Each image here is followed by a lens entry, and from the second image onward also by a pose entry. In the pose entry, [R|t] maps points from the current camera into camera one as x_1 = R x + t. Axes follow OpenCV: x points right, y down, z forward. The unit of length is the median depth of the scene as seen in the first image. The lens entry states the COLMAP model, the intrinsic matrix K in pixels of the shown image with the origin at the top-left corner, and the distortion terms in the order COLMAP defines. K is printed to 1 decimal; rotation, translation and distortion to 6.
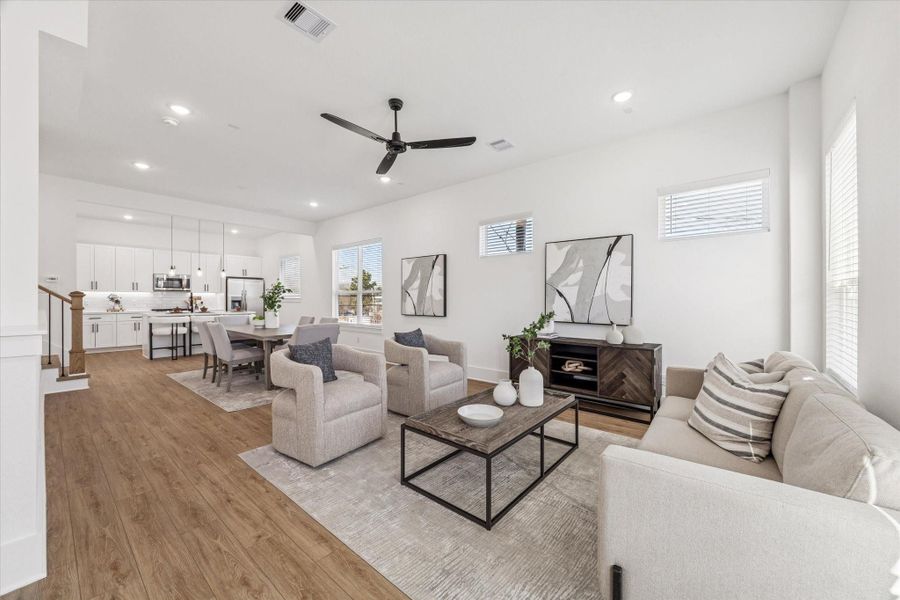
lens RADIAL K [[343.8, 0, 450.0], [0, 343.8, 300.0], [0, 0, 1]] dist [-0.001754, -0.000091]
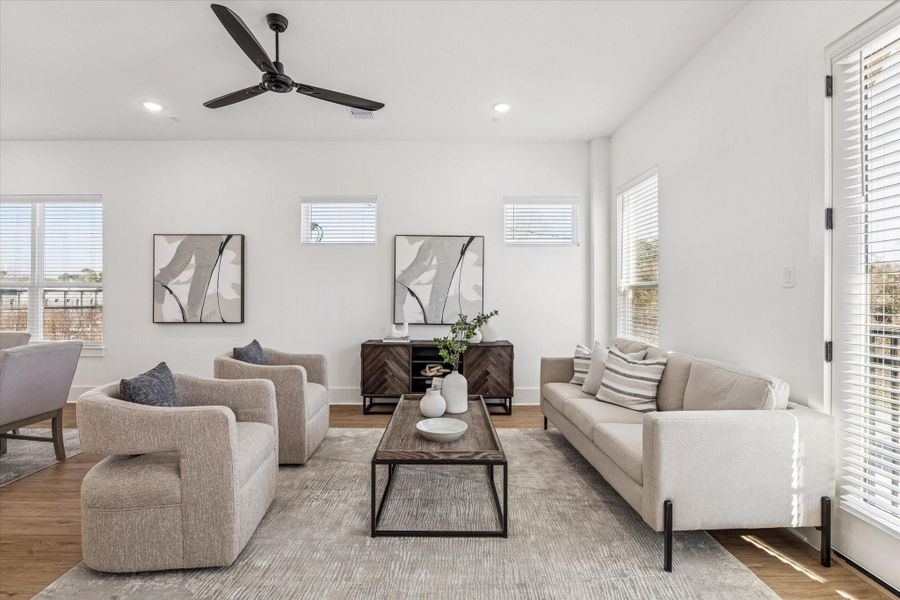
lens RADIAL K [[421.8, 0, 450.0], [0, 421.8, 300.0], [0, 0, 1]] dist [-0.014440, -0.000035]
pose [[0.758938, 0.000131, 0.651163, -0.367190], [-0.000527, 1.000000, 0.000413, 0.000294], [-0.651163, -0.000656, 0.758938, 0.098220]]
